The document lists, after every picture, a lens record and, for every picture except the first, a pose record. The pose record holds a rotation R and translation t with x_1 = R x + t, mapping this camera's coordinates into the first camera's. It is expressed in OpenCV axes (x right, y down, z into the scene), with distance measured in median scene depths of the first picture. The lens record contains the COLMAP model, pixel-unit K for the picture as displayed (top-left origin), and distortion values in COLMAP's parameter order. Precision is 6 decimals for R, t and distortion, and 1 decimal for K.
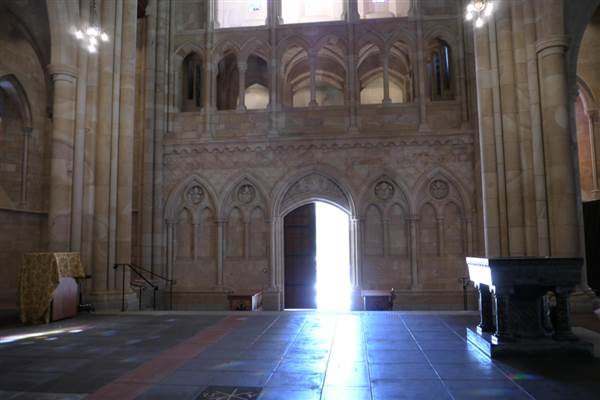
lens RADIAL K [[479.1, 0, 301.5], [0, 479.1, 197.9], [0, 0, 1]] dist [-0.046040, 0.013459]
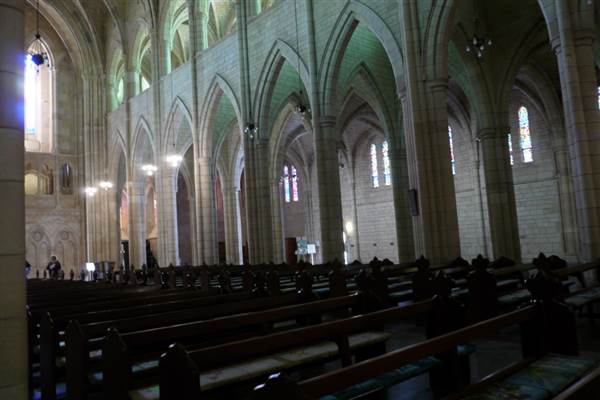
lens RADIAL K [[479.1, 0, 302.2], [0, 479.1, 198.9], [0, 0, 1]] dist [-0.046040, 0.013459]
pose [[0.668426, 0.039038, 0.742753, -0.620424], [-0.019673, 0.999200, -0.034812, -0.133655], [-0.743518, 0.008657, 0.668660, -1.304048]]
